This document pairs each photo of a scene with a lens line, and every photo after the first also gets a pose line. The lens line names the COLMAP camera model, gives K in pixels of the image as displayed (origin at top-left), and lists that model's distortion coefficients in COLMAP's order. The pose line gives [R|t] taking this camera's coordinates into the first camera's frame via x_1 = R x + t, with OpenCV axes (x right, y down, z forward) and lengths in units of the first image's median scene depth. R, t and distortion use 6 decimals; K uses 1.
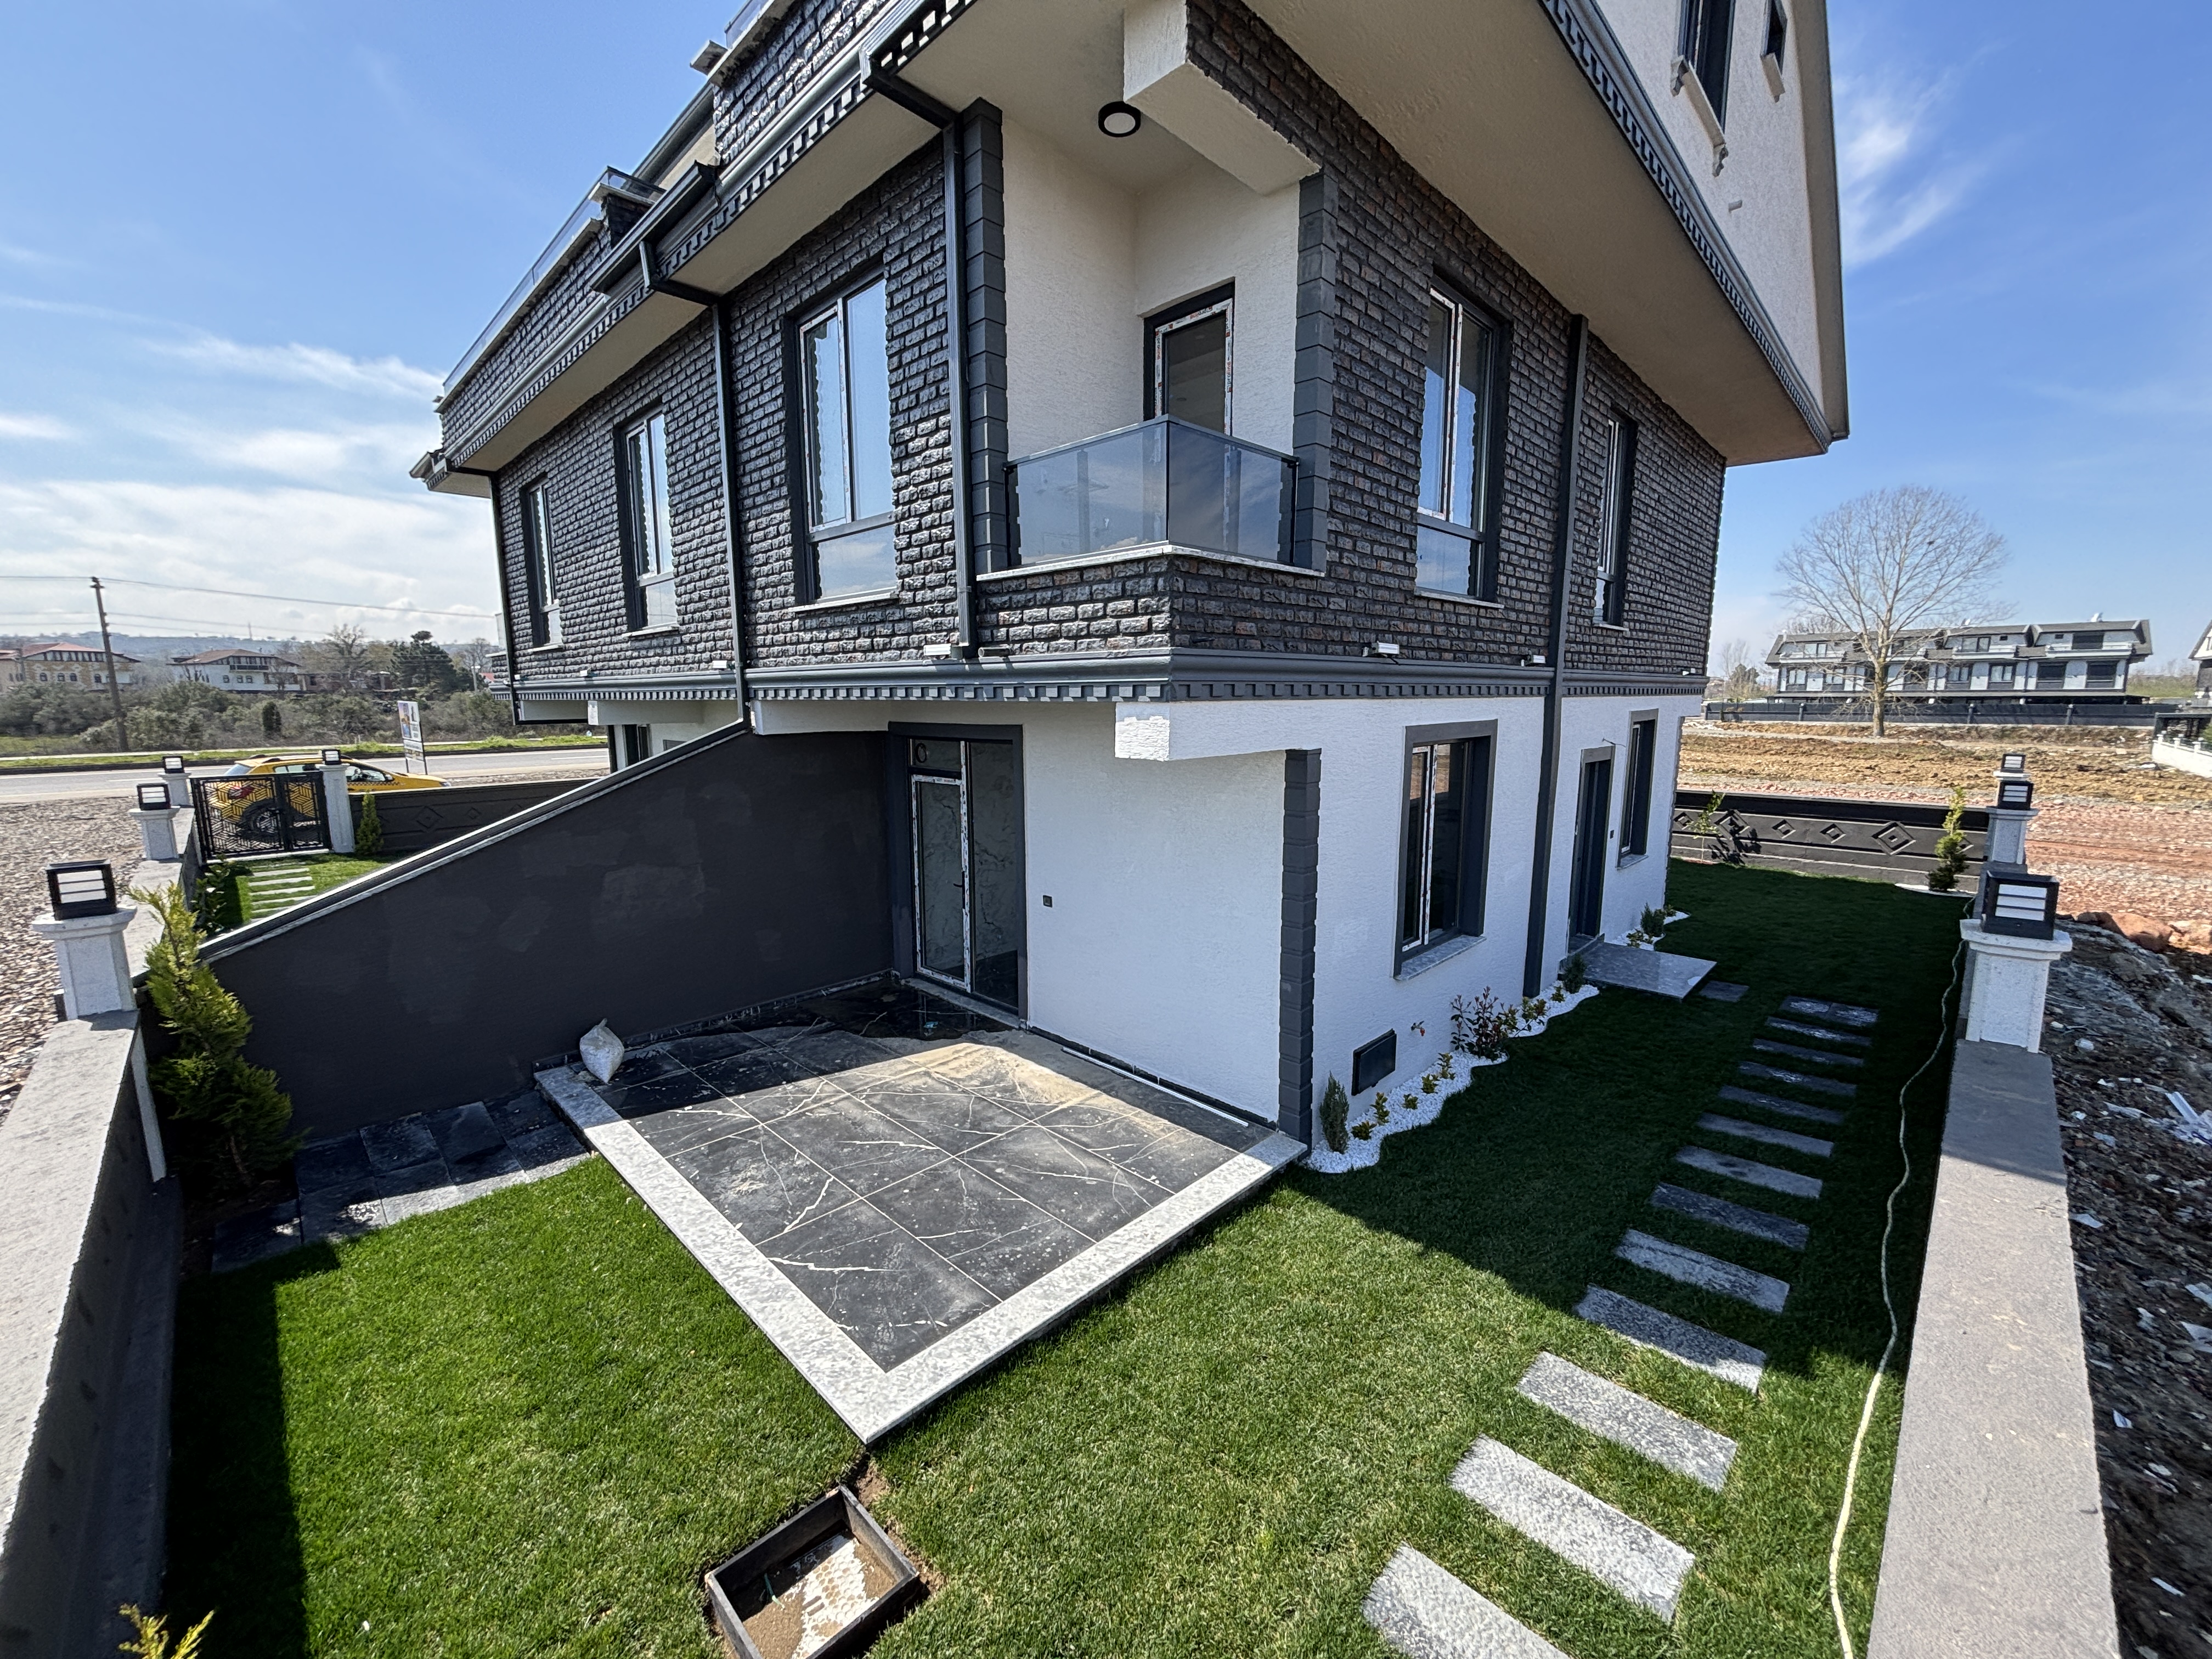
lens RADIAL K [[888.9, 0, 1106.0], [0, 888.9, 829.5], [0, 0, 1]] dist [-0.011918, 0.009359]
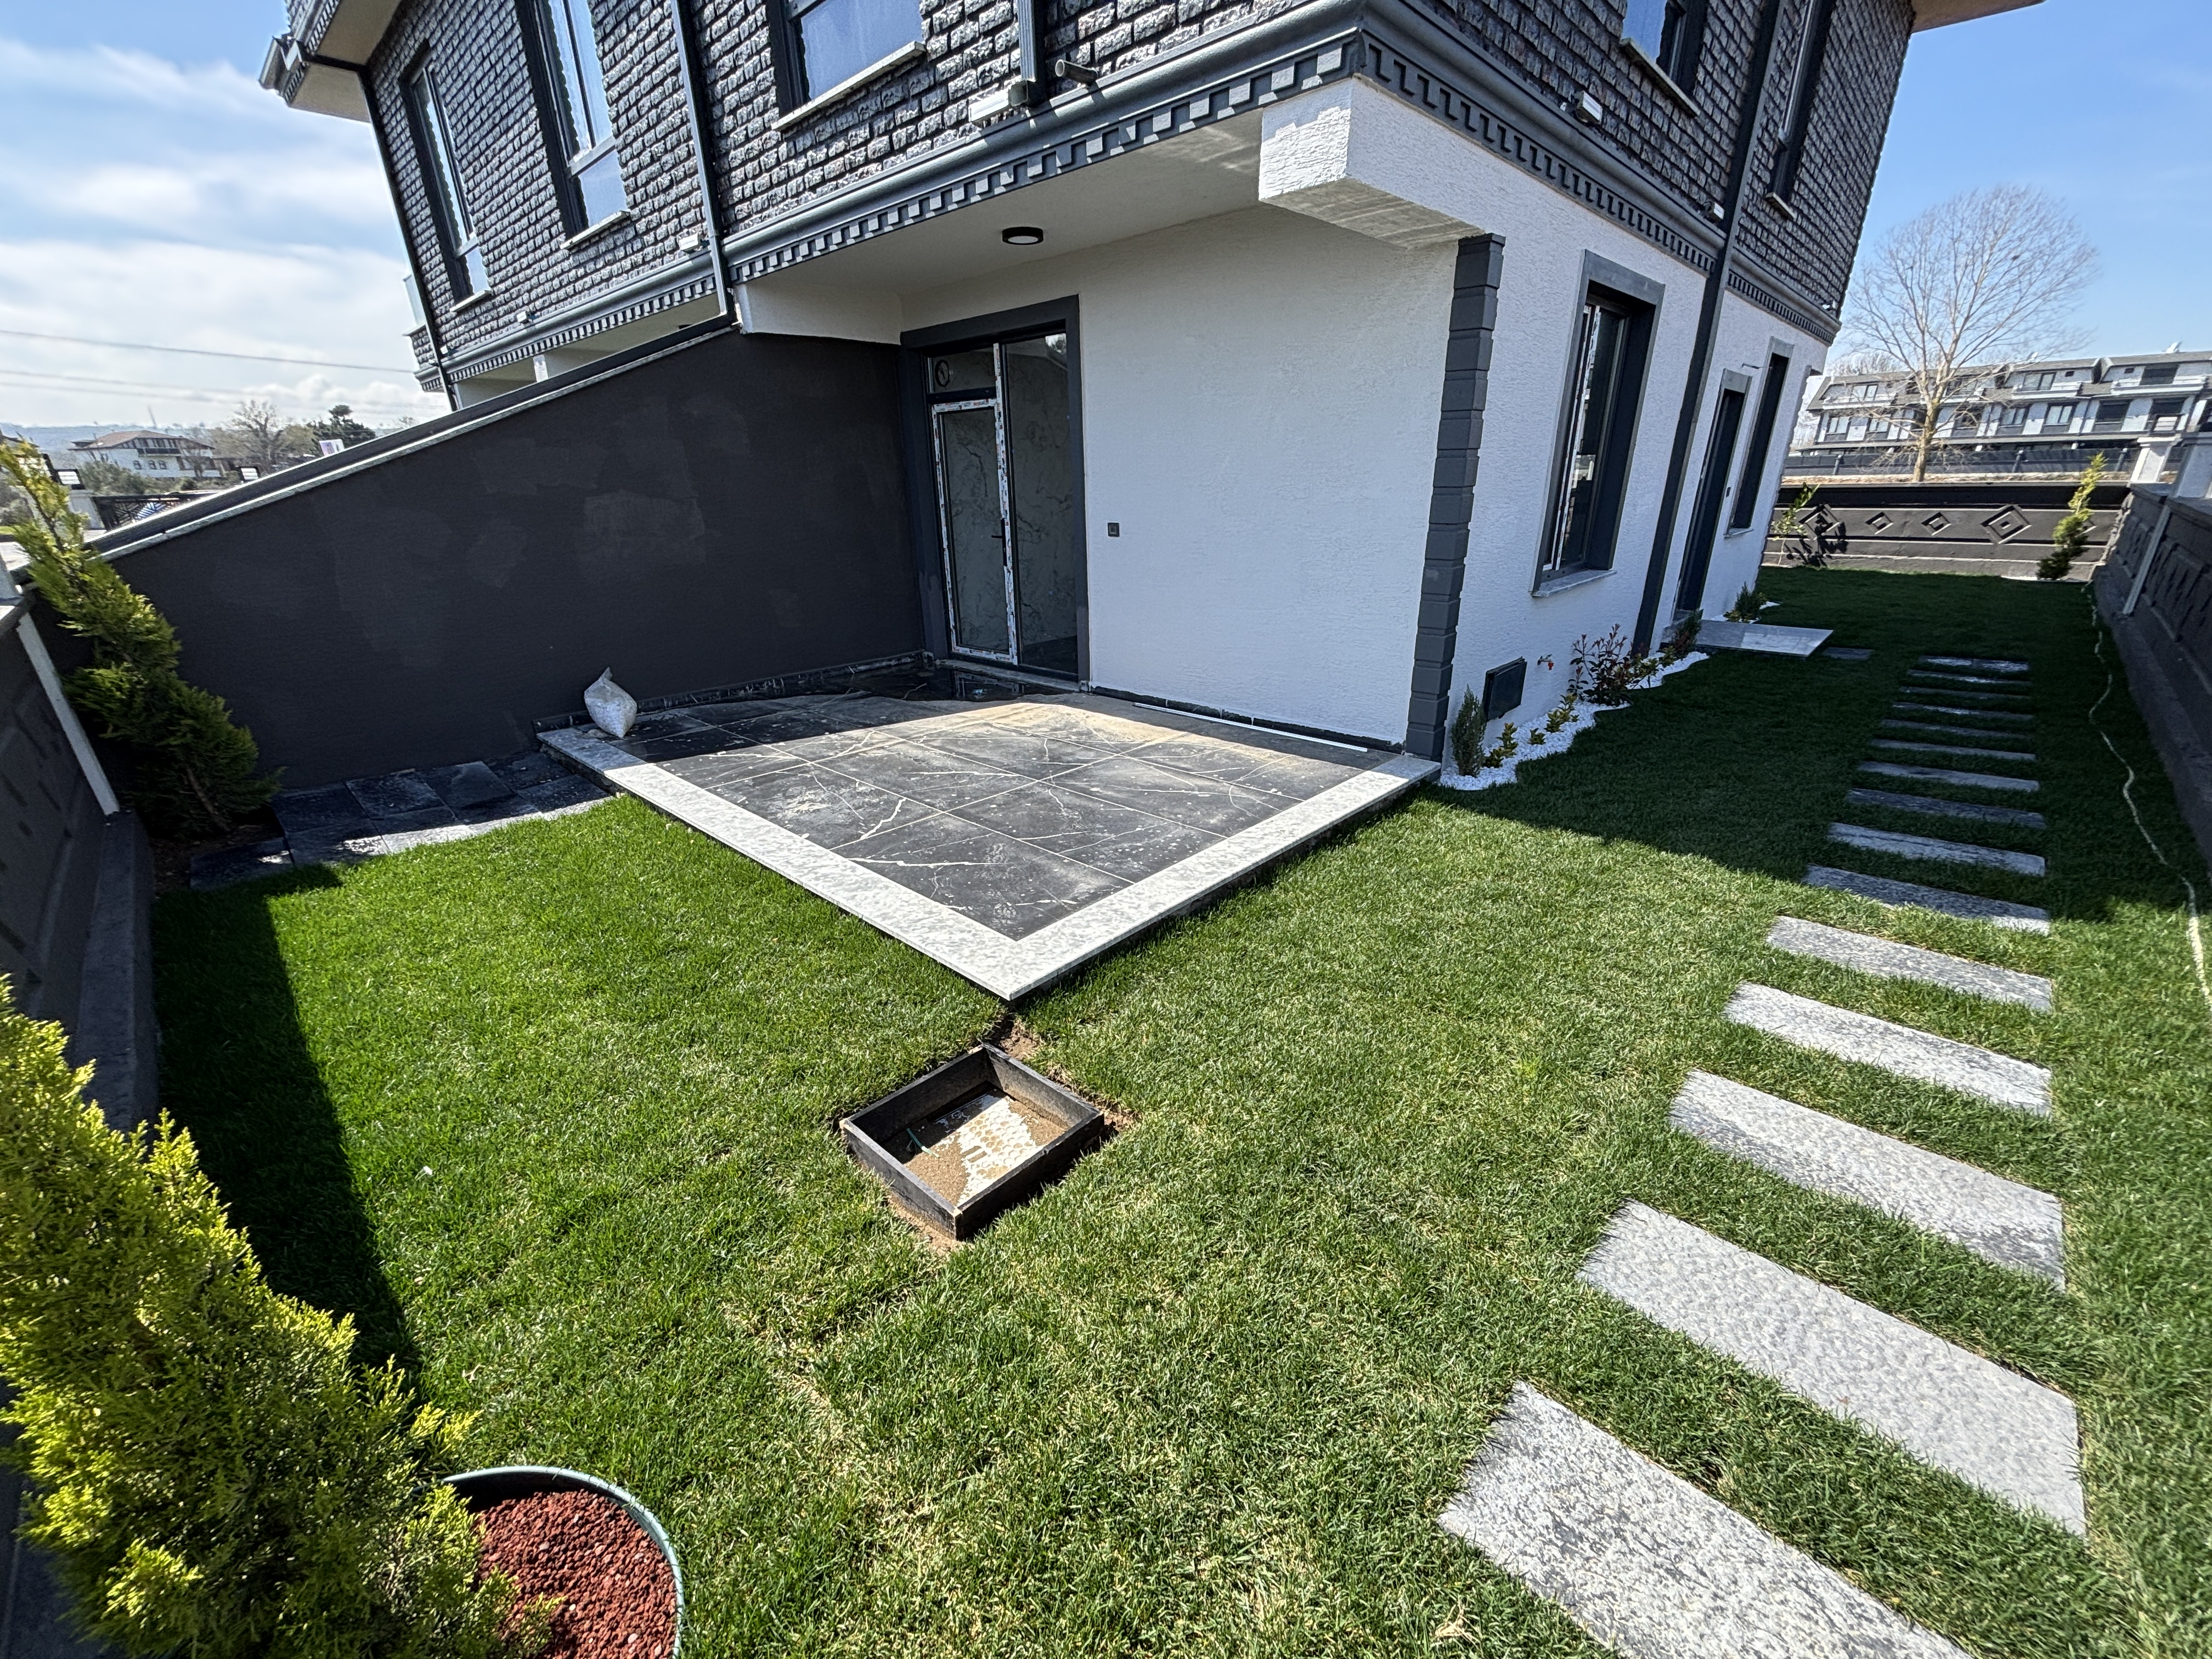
lens RADIAL K [[890.4, 0, 1107.9], [0, 890.4, 820.9], [0, 0, 1]] dist [0.002268, 0.000759]
pose [[0.999675, -0.024675, 0.006440, -0.099990], [0.022605, 0.974298, 0.224128, 0.193098], [-0.011804, -0.223909, 0.974538, 0.128739]]
